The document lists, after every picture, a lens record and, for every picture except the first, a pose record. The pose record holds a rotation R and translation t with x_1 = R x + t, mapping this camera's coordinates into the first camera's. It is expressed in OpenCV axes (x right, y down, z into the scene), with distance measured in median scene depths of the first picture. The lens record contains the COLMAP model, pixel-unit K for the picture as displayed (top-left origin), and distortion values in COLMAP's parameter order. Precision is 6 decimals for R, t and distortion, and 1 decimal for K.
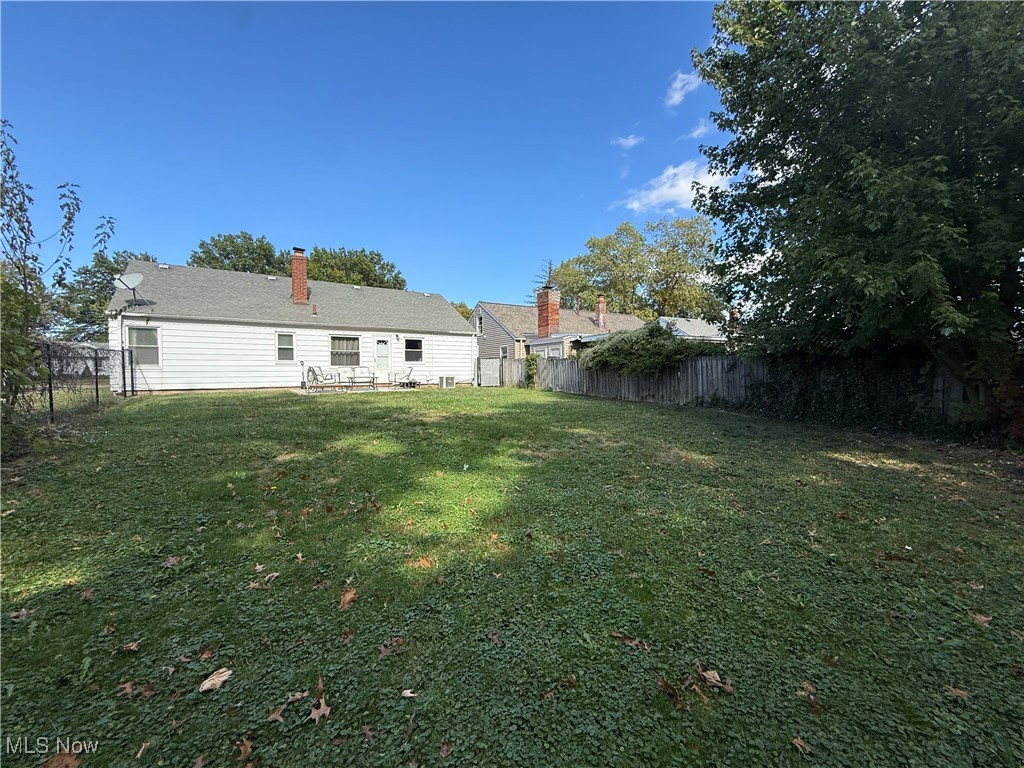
lens RADIAL K [[407.9, 0, 506.7], [0, 407.9, 383.8], [0, 0, 1]] dist [-0.001792, 0.000186]
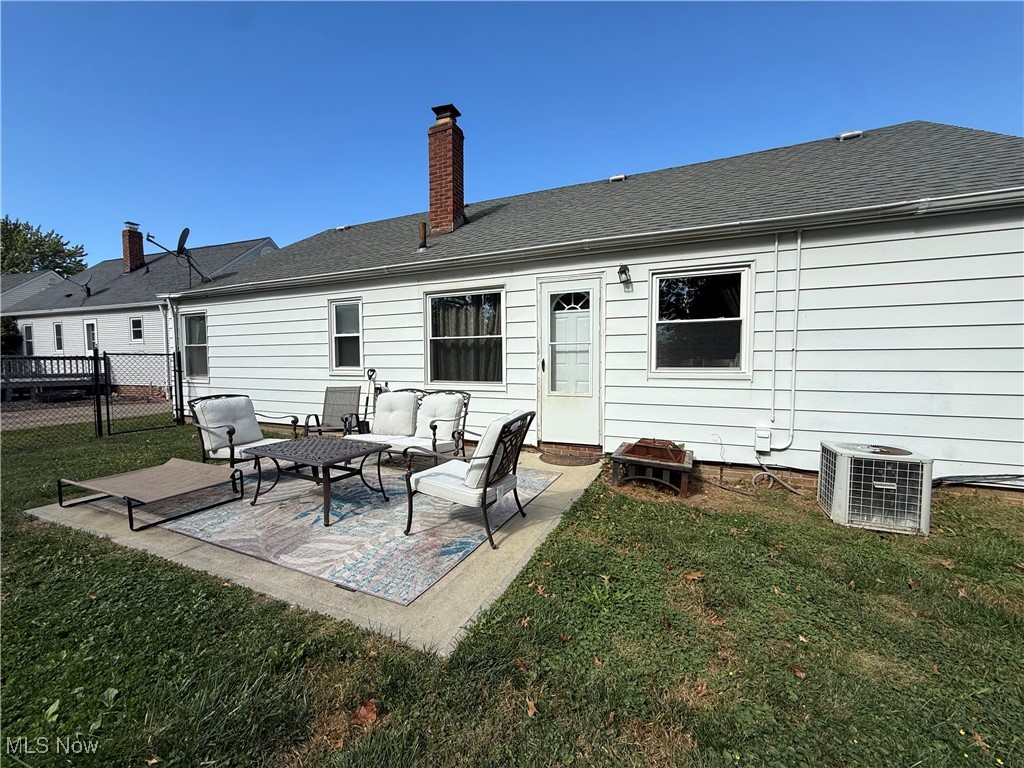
lens RADIAL K [[407.9, 0, 507.7], [0, 407.9, 385.0], [0, 0, 1]] dist [-0.001792, 0.000186]
pose [[0.524979, 0.057891, -0.849144, -0.084565], [-0.020343, 0.998253, 0.055480, -0.059558], [0.850872, -0.011851, 0.525240, 0.829845]]
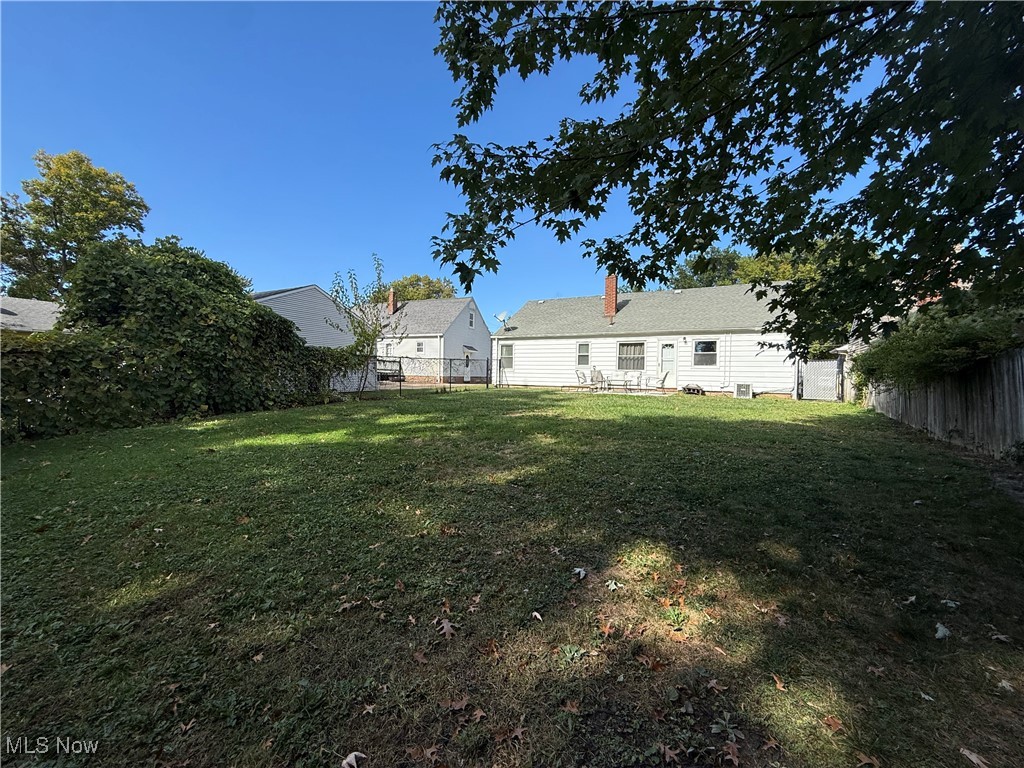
lens RADIAL K [[407.9, 0, 511.3], [0, 407.9, 387.0], [0, 0, 1]] dist [-0.001792, 0.000186]
pose [[0.459132, 0.040505, -0.887444, 0.400425], [-0.047300, 0.998658, 0.021110, -0.007269], [0.887108, 0.032284, 0.460431, 0.226547]]
